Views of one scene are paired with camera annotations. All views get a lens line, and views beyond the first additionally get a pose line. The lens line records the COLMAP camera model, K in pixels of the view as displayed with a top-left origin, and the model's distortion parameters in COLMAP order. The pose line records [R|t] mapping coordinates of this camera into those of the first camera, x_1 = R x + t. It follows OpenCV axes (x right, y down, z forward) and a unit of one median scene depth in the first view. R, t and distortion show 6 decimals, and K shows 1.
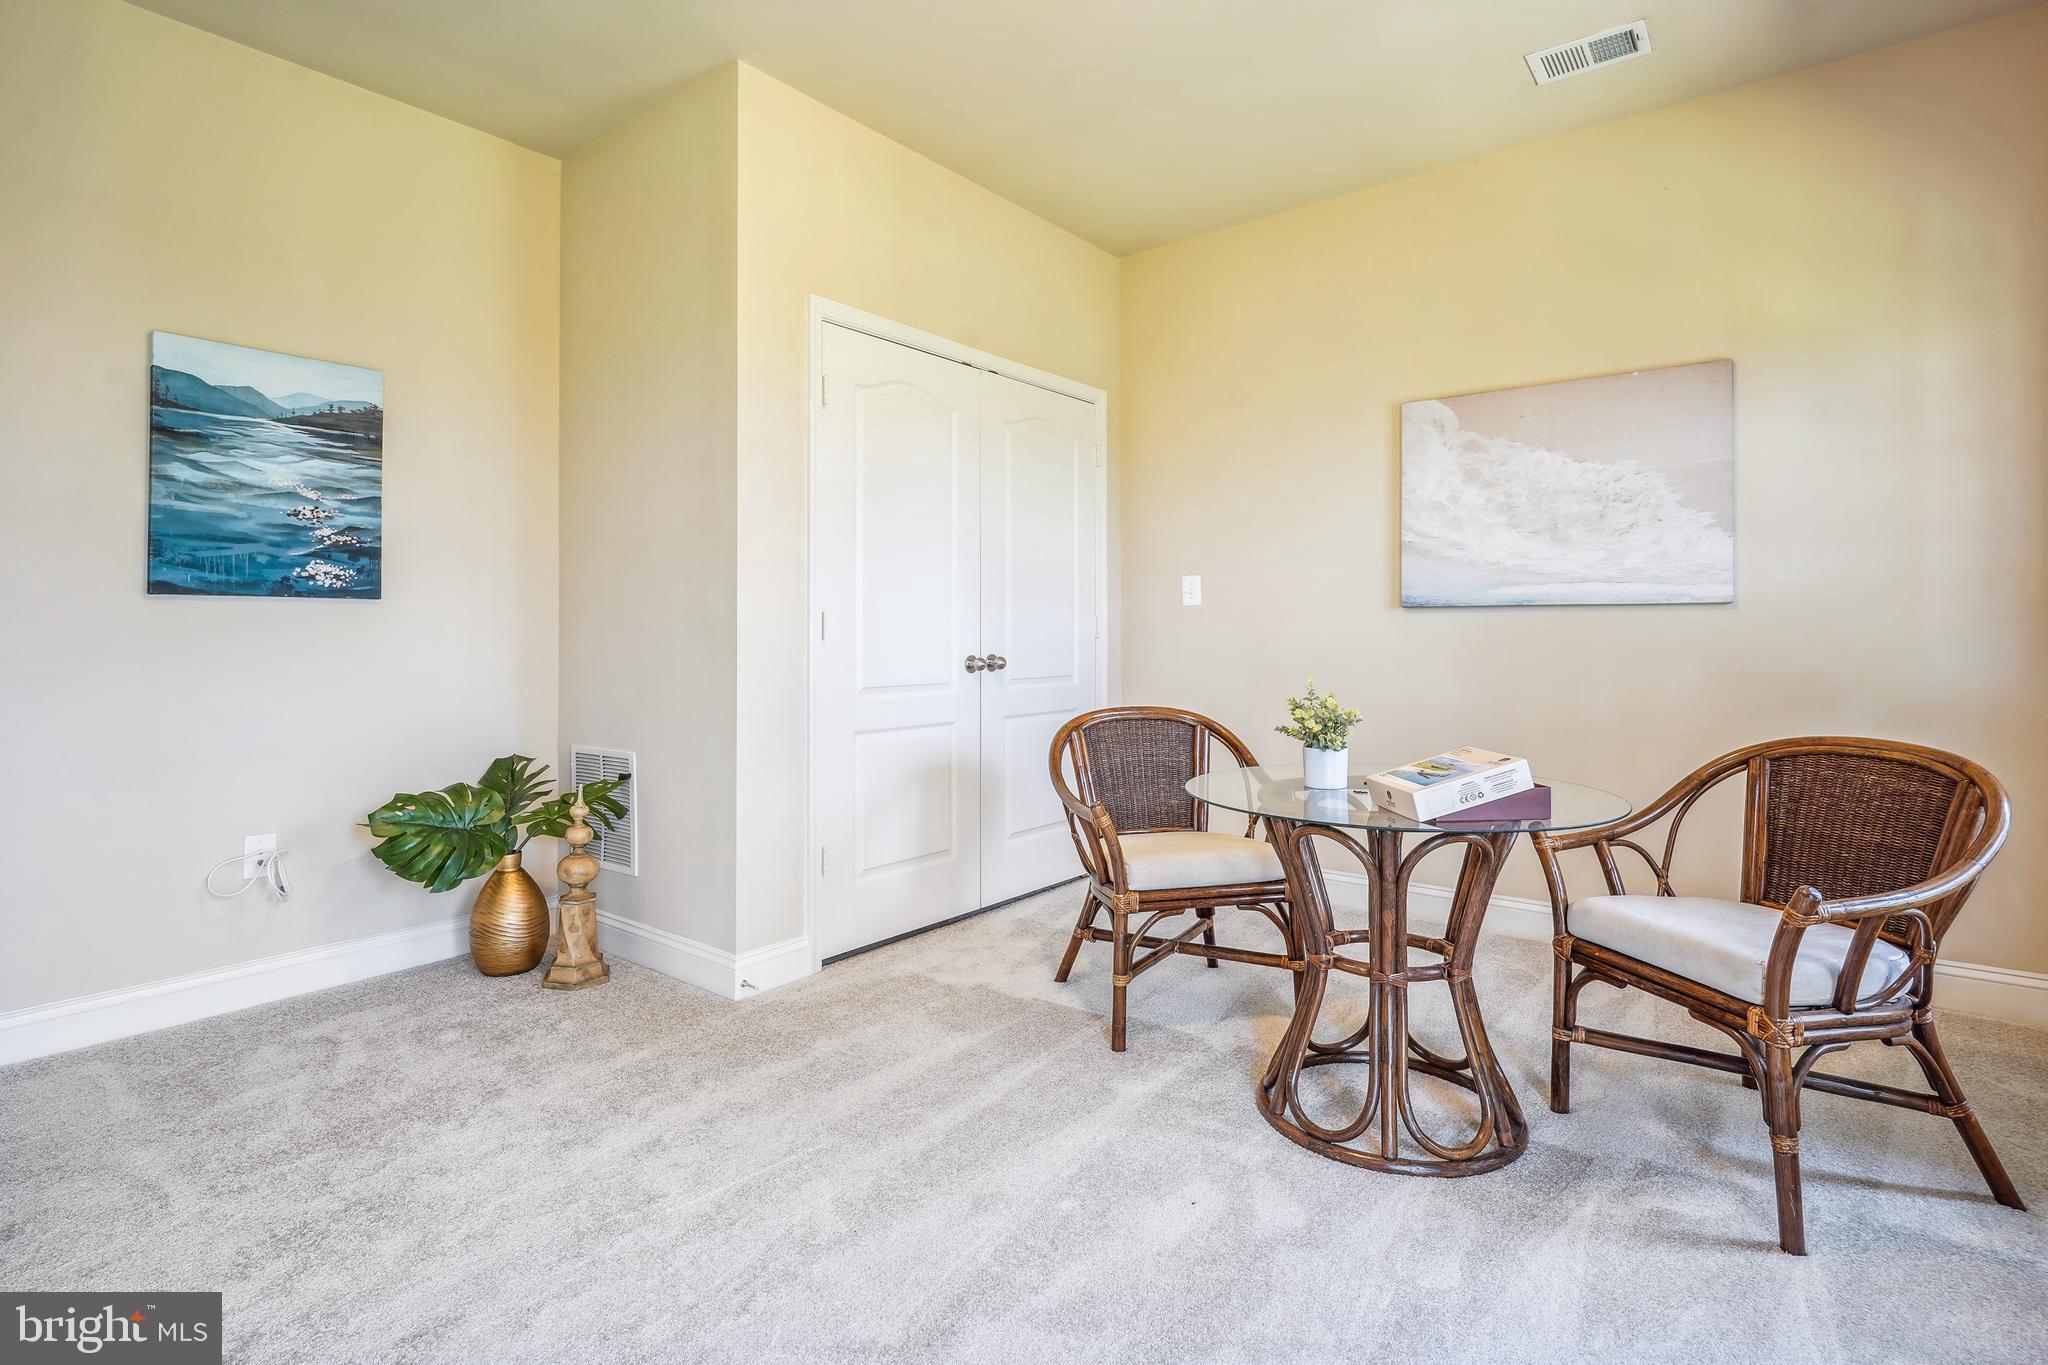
lens RADIAL K [[1020.9, 0, 1022.7], [0, 1020.9, 625.2], [0, 0, 1]] dist [0.025121, -0.000159]
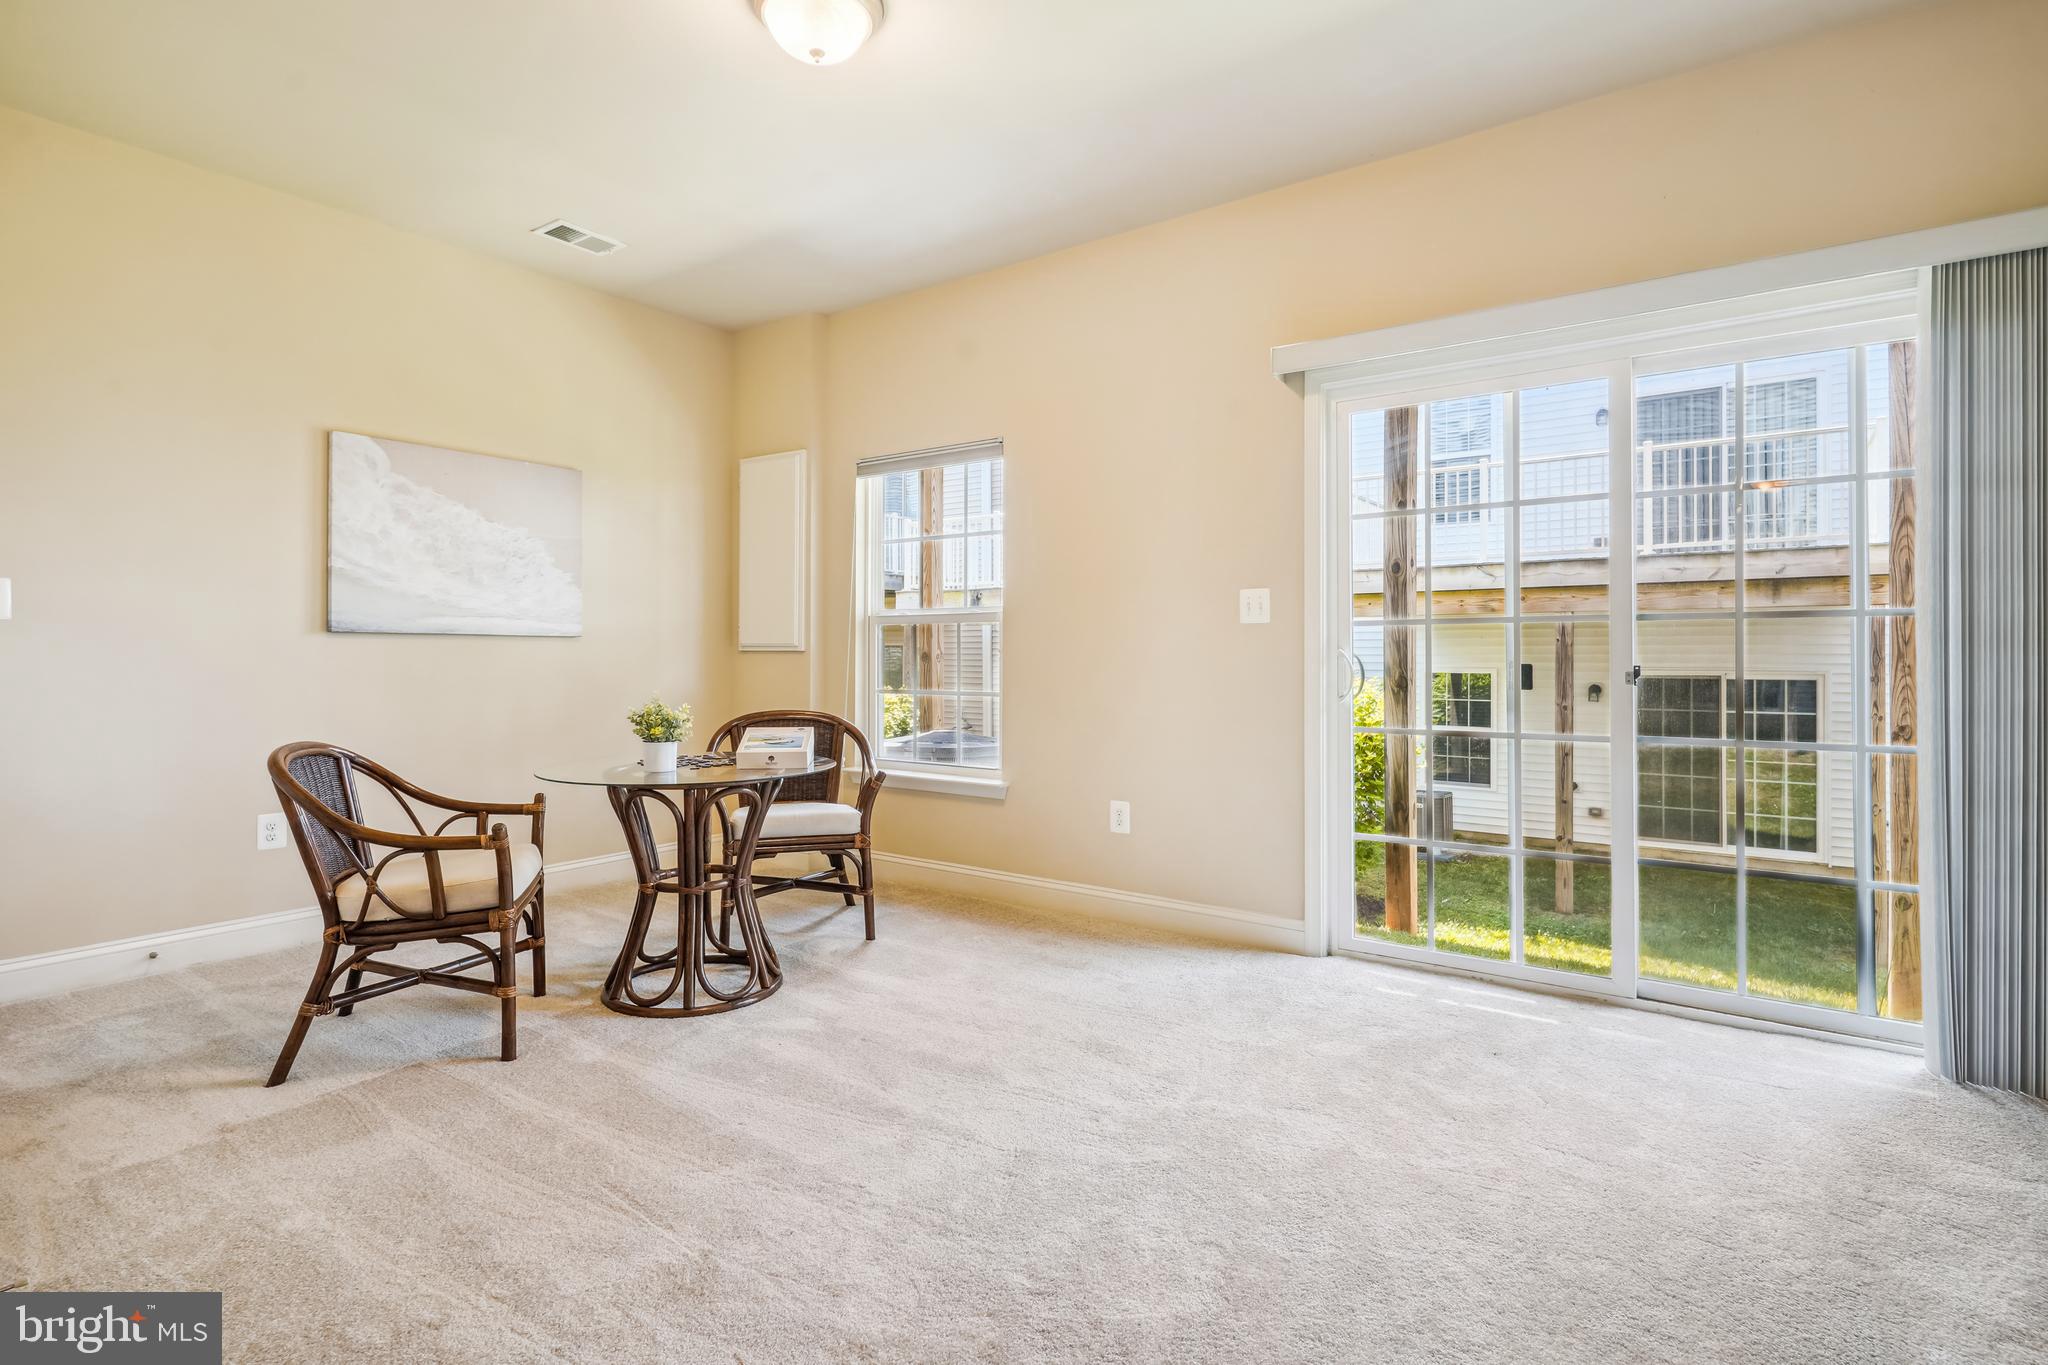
lens RADIAL K [[1017.1, 0, 1022.6], [0, 1017.1, 654.3], [0, 0, 1]] dist [-0.001601, -0.000353]
pose [[-0.045423, 0.002801, 0.998964, -0.751572], [-0.004706, 0.999984, -0.003018, 0.004437], [-0.998957, -0.004838, -0.045409, 0.419114]]
